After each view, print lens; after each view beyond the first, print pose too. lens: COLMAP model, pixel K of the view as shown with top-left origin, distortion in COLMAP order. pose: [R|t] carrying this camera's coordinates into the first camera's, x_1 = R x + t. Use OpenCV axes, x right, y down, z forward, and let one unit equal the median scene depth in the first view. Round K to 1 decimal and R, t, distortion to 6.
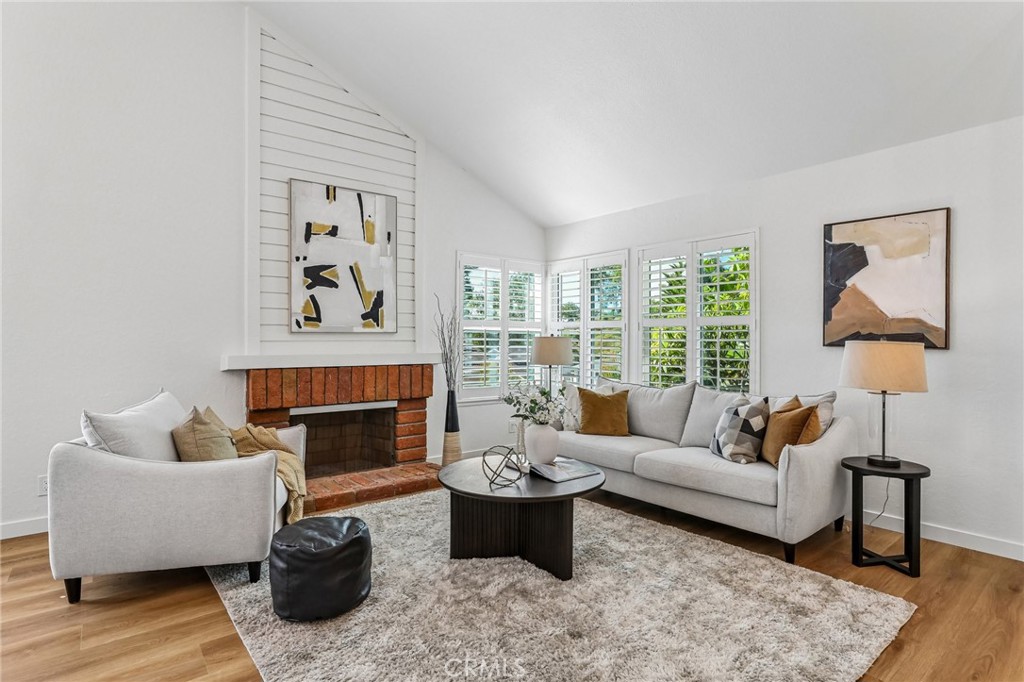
lens RADIAL K [[535.1, 0, 561.6], [0, 535.1, 334.4], [0, 0, 1]] dist [-0.027461, -0.000453]
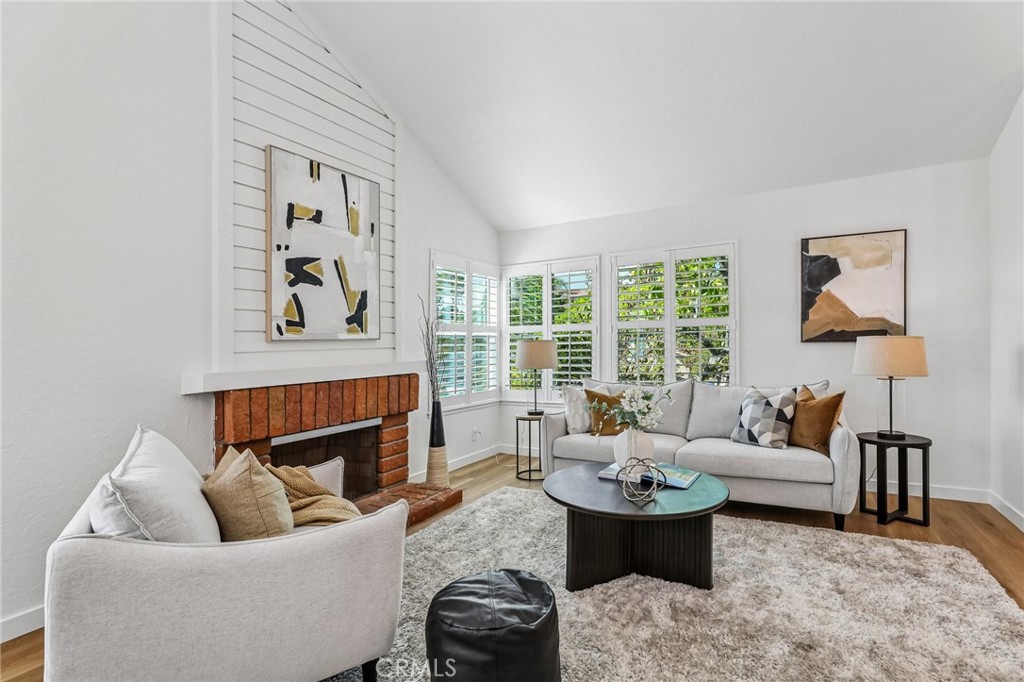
lens RADIAL K [[468.7, 0, 506.9], [0, 468.7, 341.4], [0, 0, 1]] dist [-0.037008, 0.006334]
pose [[0.938253, -0.021803, 0.345261, -0.475846], [0.021828, 0.999754, 0.003817, 0.002233], [-0.345259, 0.003955, 0.938499, 0.265530]]
